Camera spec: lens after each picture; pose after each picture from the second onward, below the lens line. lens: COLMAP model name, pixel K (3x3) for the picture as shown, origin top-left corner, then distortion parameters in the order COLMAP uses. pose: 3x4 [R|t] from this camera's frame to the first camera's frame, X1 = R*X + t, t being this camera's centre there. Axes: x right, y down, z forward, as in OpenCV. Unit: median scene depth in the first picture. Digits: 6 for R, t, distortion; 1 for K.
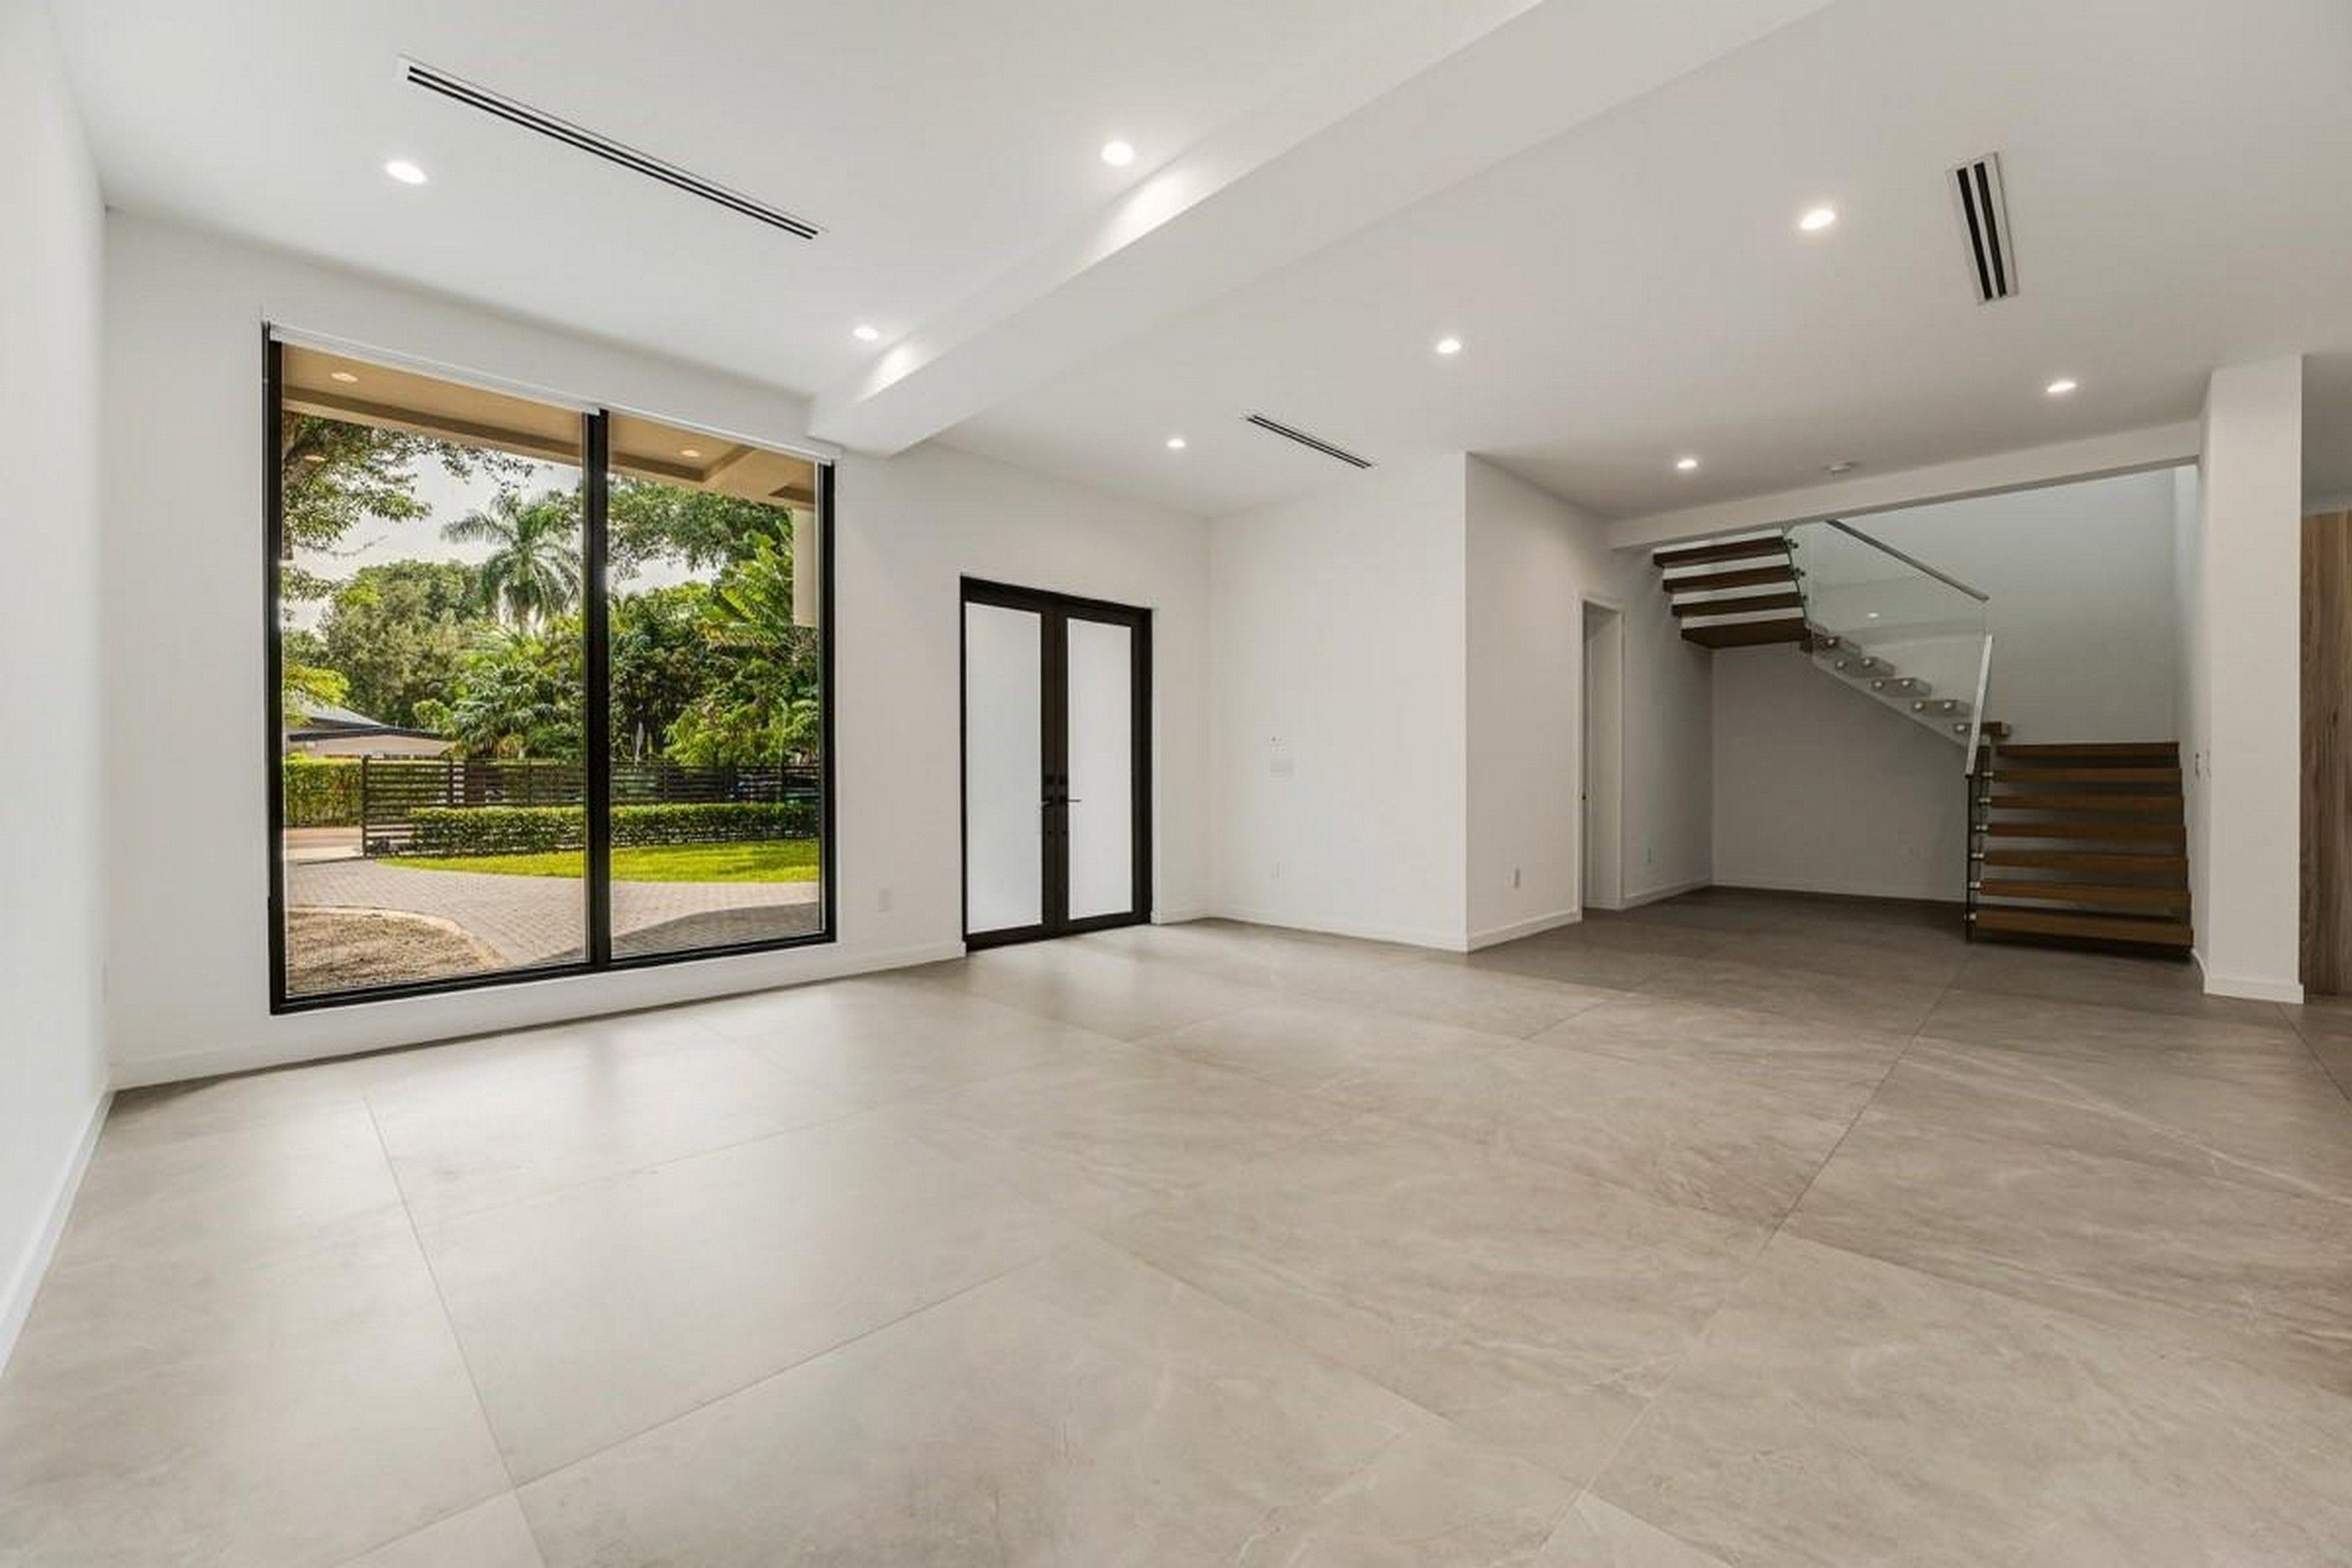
lens RADIAL K [[936.7, 0, 1173.4], [0, 936.7, 782.4], [0, 0, 1]] dist [-0.000947, -0.000113]
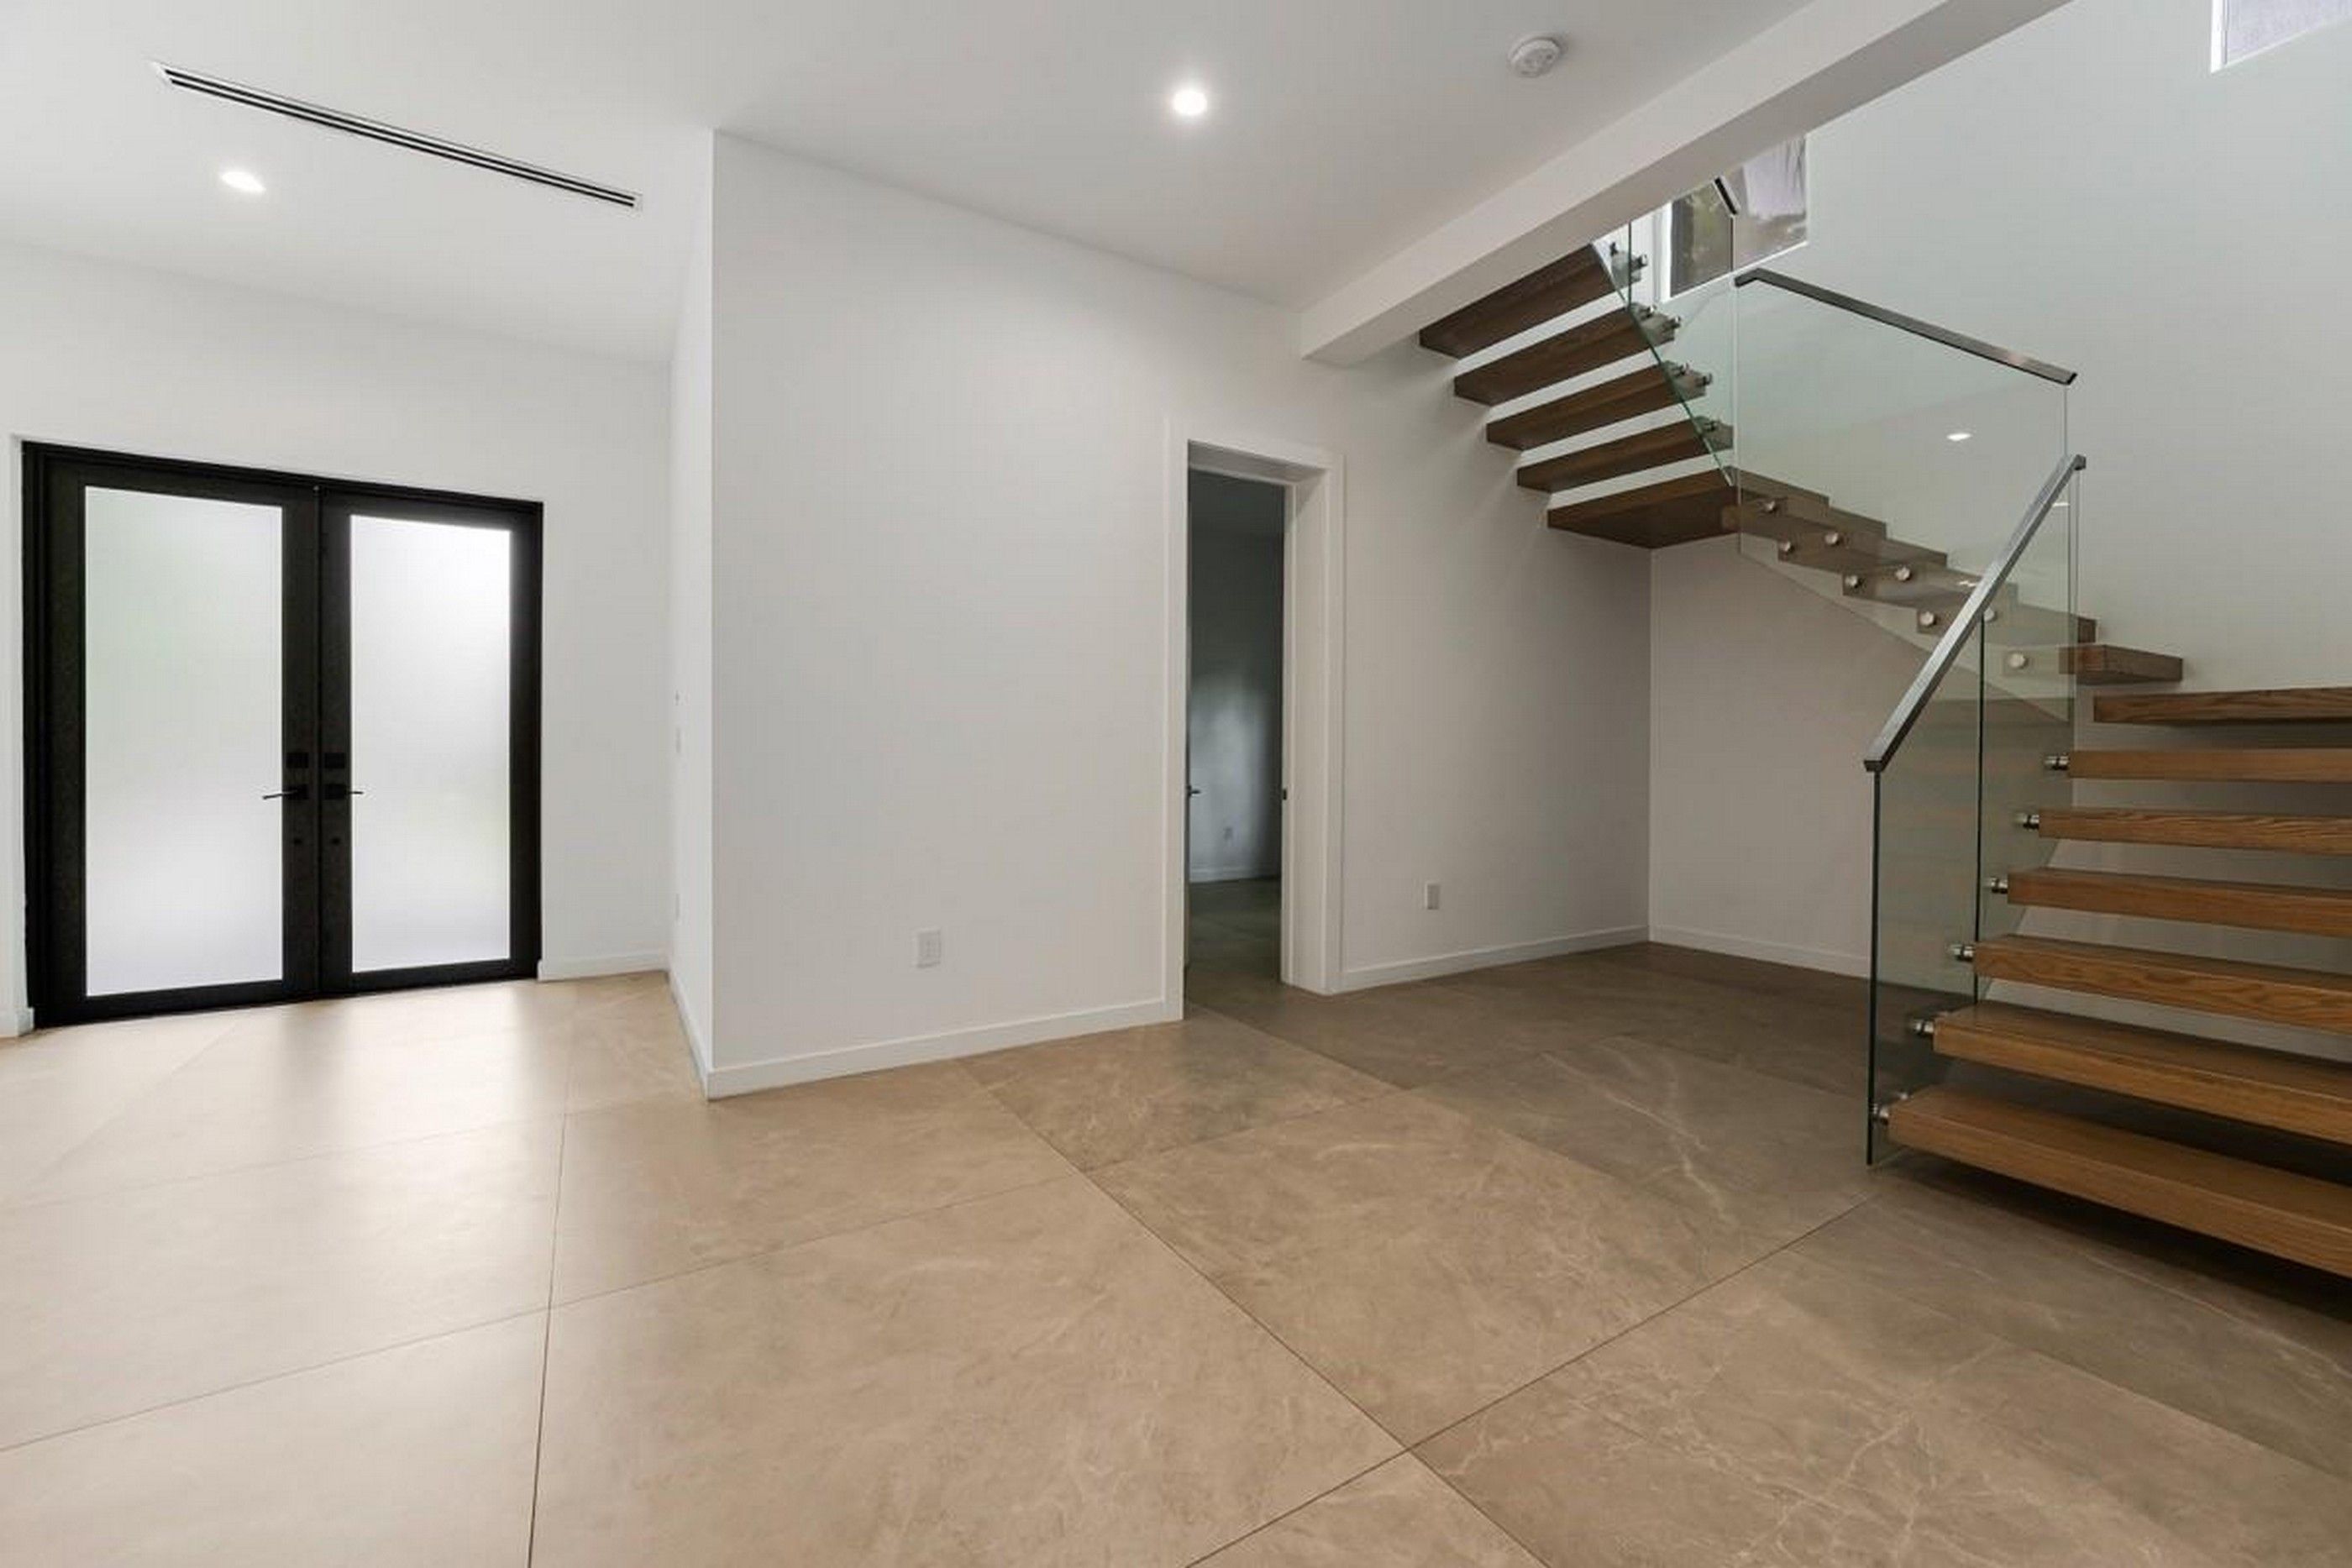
lens RADIAL K [[936.7, 0, 1179.0], [0, 936.7, 772.5], [0, 0, 1]] dist [-0.000947, -0.000113]
pose [[0.971446, 0.008394, -0.237113, 0.589468], [-0.006002, 0.999924, 0.010809, -0.005161], [0.237186, -0.009077, 0.971422, 0.479705]]
